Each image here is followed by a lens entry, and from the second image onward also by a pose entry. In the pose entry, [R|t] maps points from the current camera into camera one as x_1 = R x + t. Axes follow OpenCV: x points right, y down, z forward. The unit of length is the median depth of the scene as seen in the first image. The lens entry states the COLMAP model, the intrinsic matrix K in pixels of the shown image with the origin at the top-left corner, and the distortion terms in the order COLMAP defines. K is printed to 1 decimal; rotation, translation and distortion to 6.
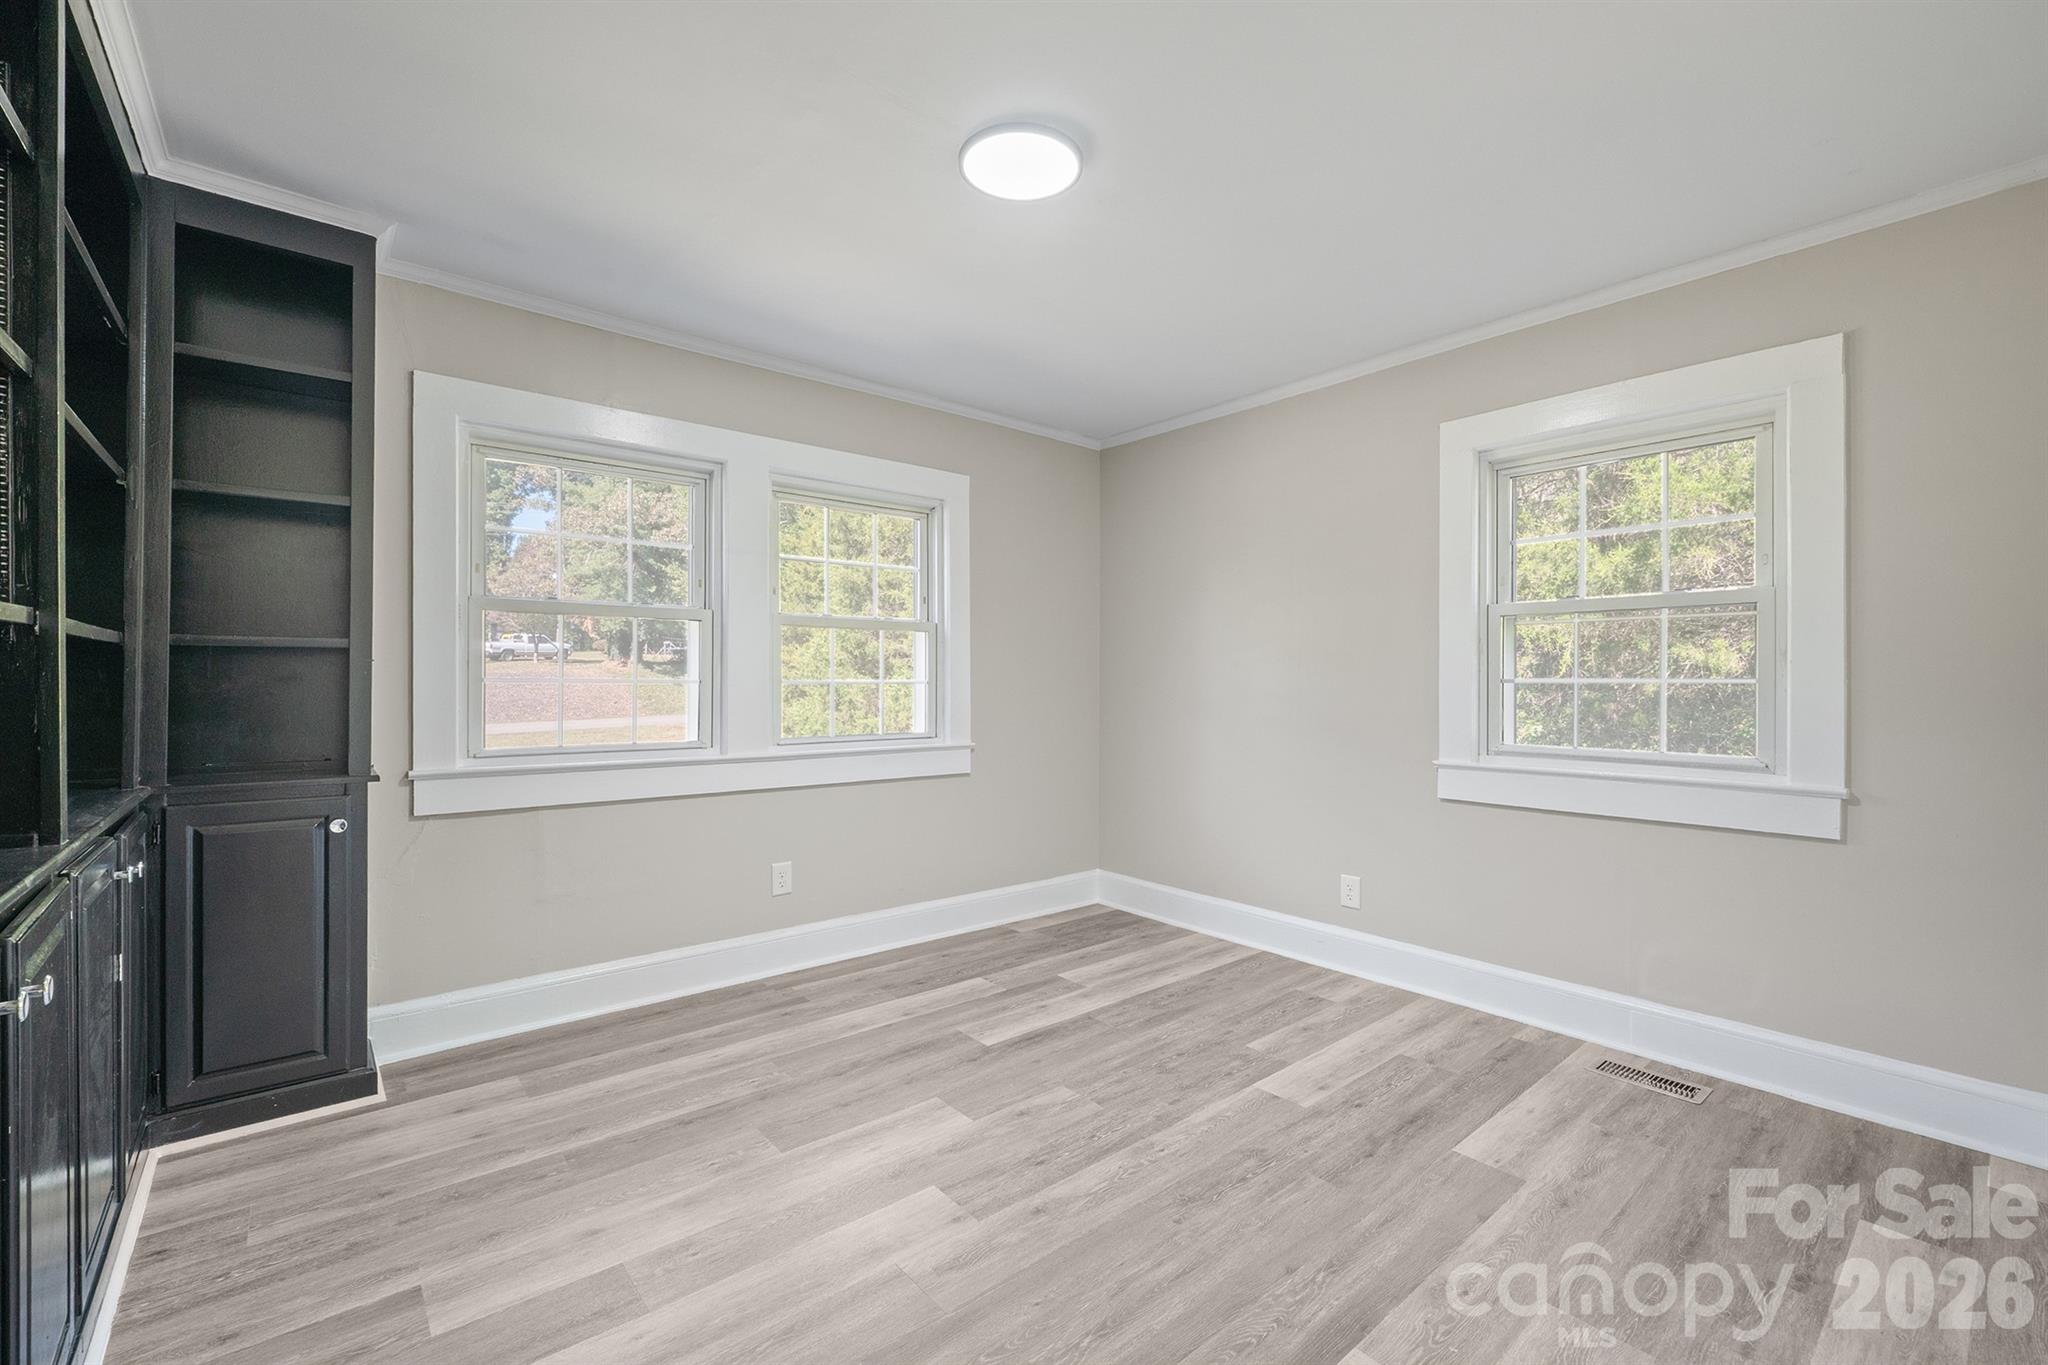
lens RADIAL K [[856.5, 0, 1027.5], [0, 856.5, 666.2], [0, 0, 1]] dist [-0.007187, -0.000116]
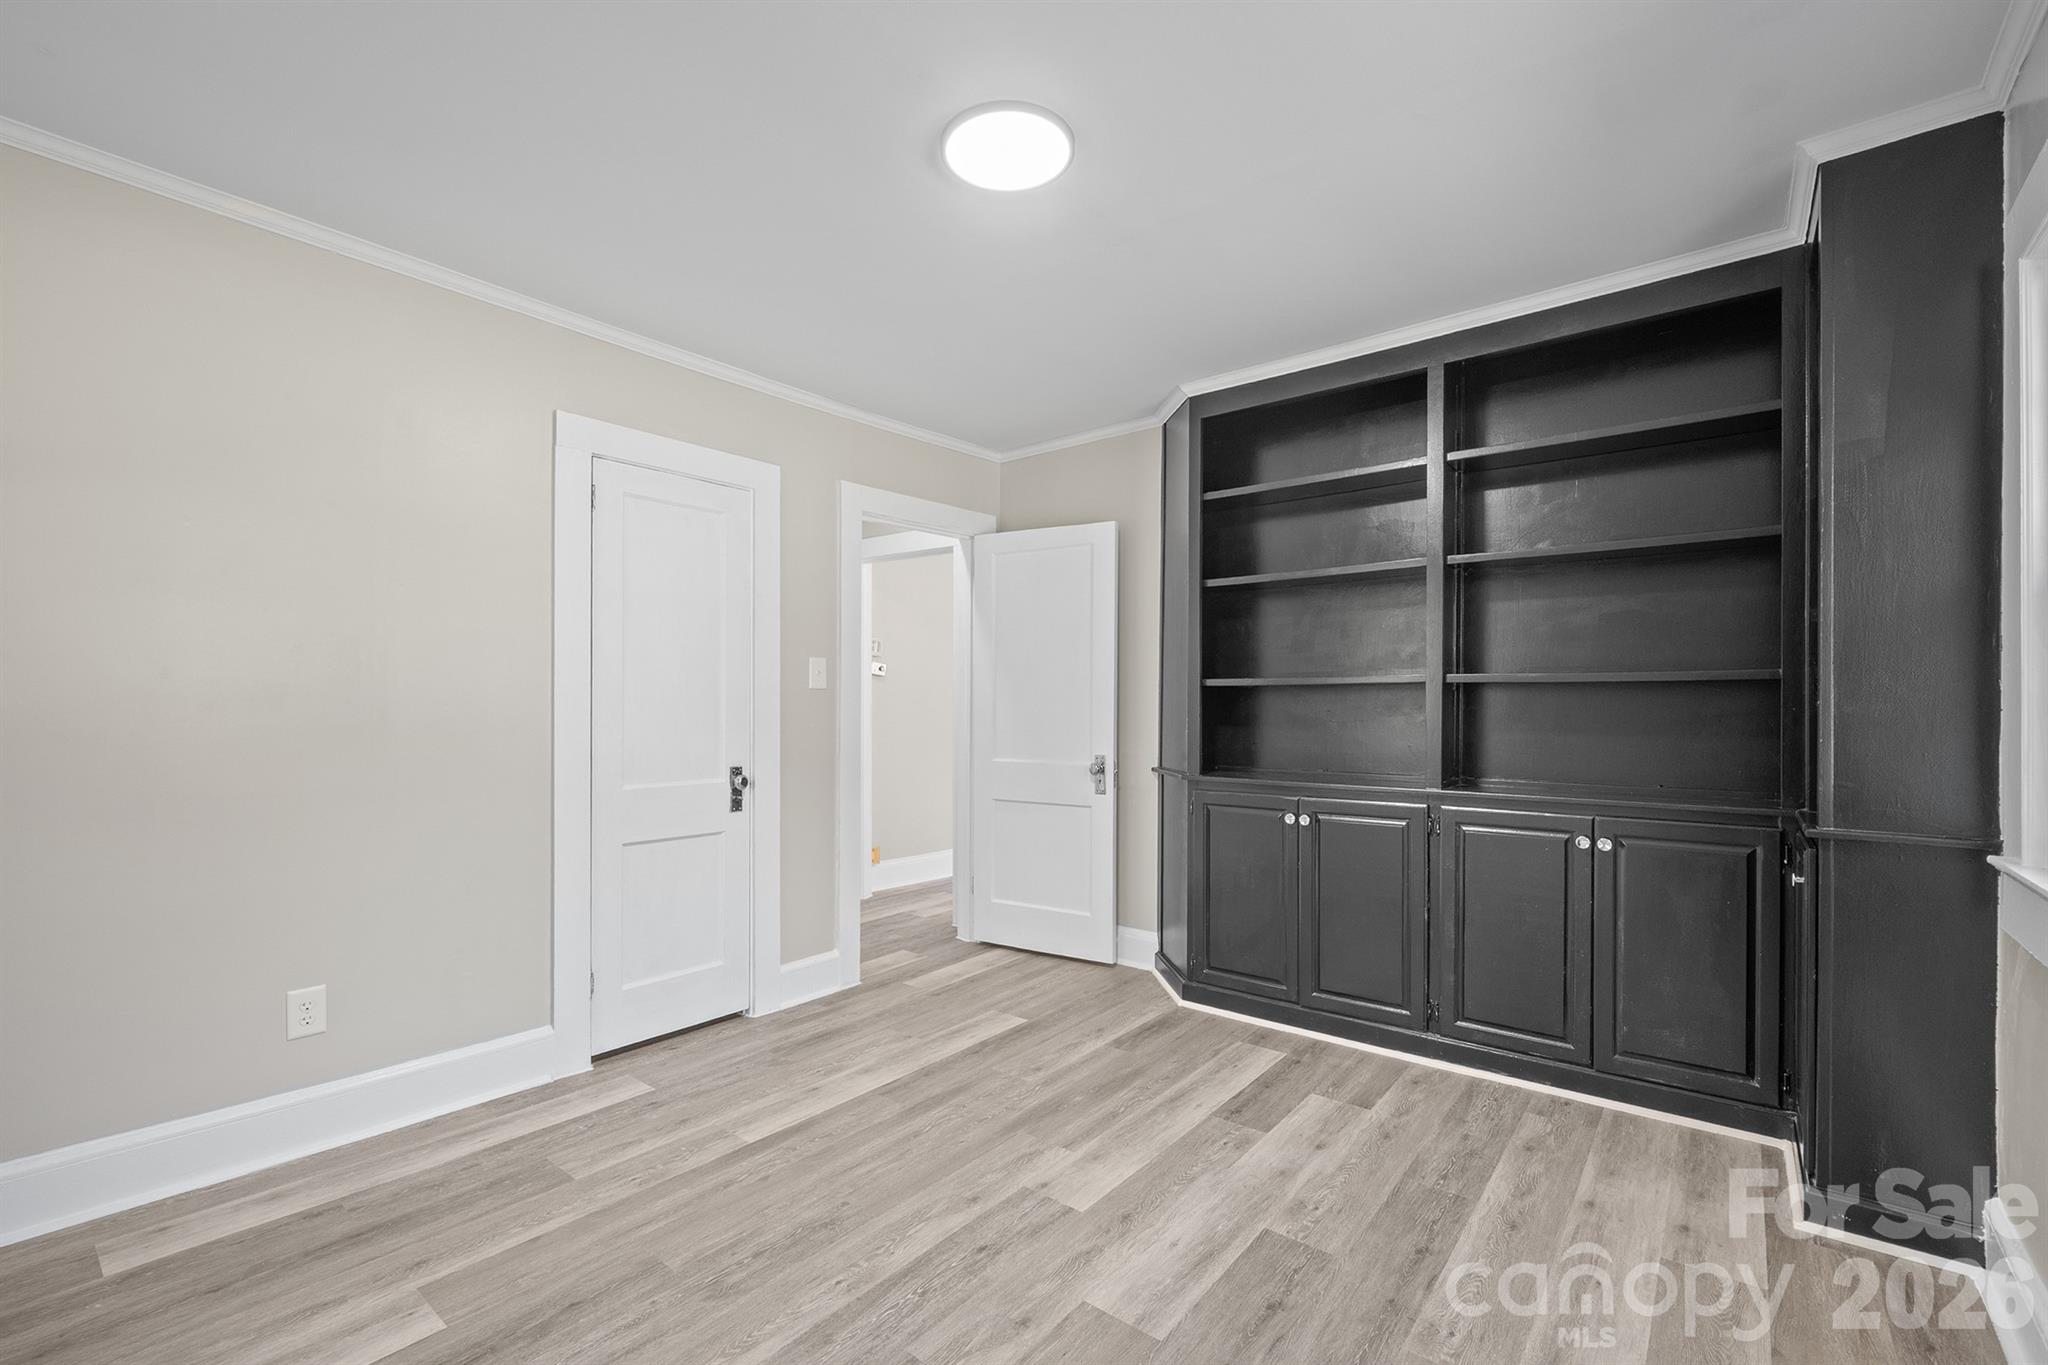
lens RADIAL K [[890.8, 0, 1035.4], [0, 890.8, 696.6], [0, 0, 1]] dist [-0.004517, -0.000350]
pose [[-0.979735, -0.006892, -0.200179, 0.122572], [-0.002315, 0.999731, -0.023089, 0.020395], [0.200284, -0.022158, -0.979487, 1.574619]]
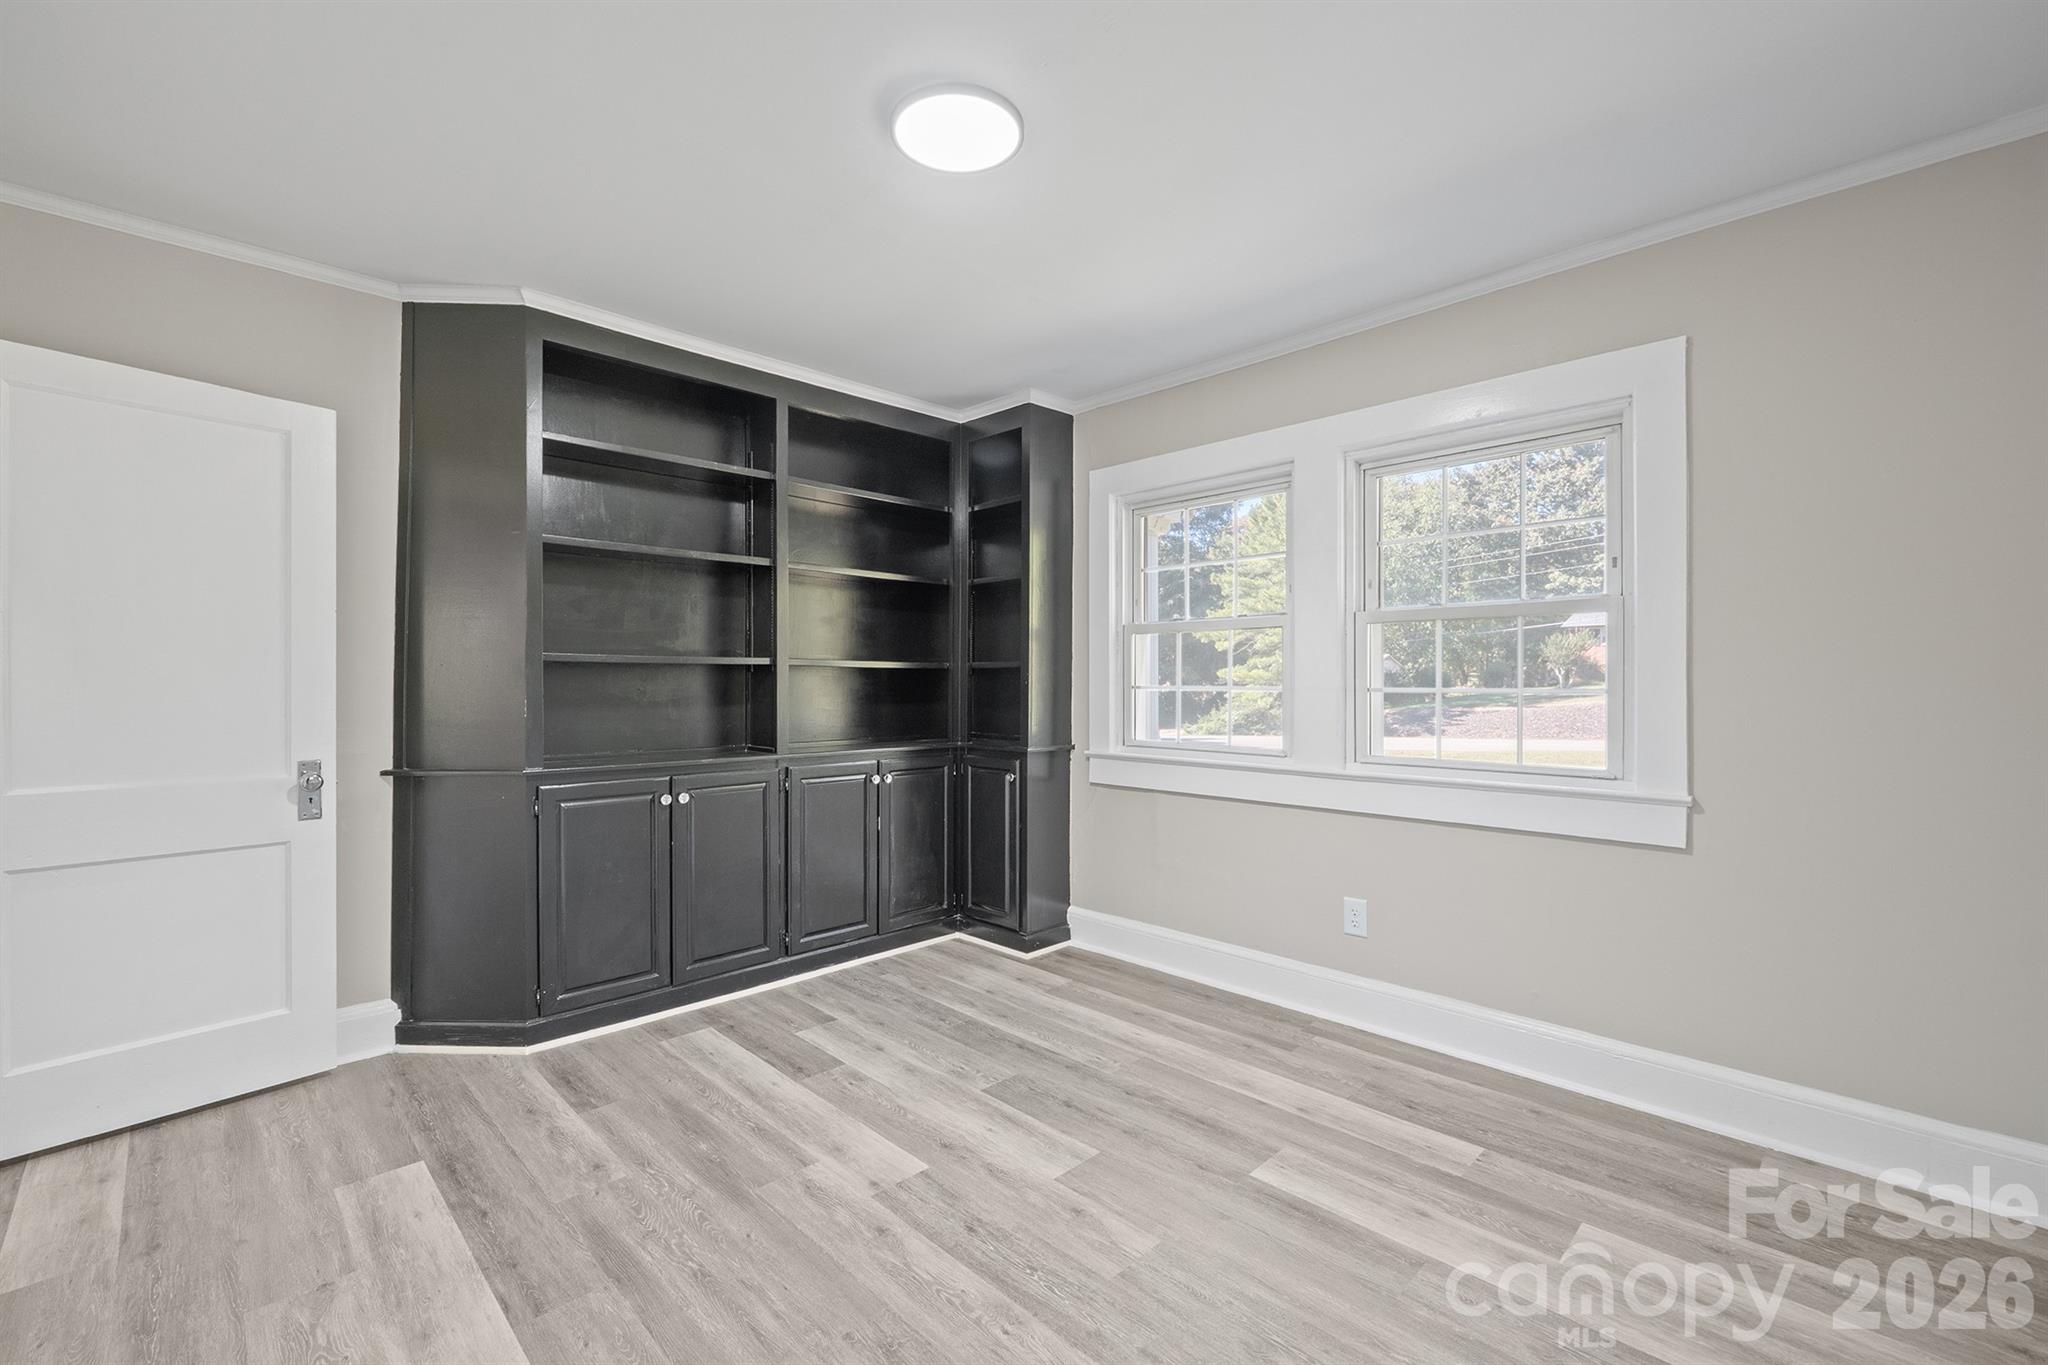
lens RADIAL K [[856.5, 0, 1027.5], [0, 856.5, 666.2], [0, 0, 1]] dist [-0.007187, -0.000116]
pose [[0.092632, -0.024112, -0.995408, 0.751167], [0.012254, 0.999659, -0.023074, 0.011814], [0.995625, -0.010061, 0.092896, 0.799257]]
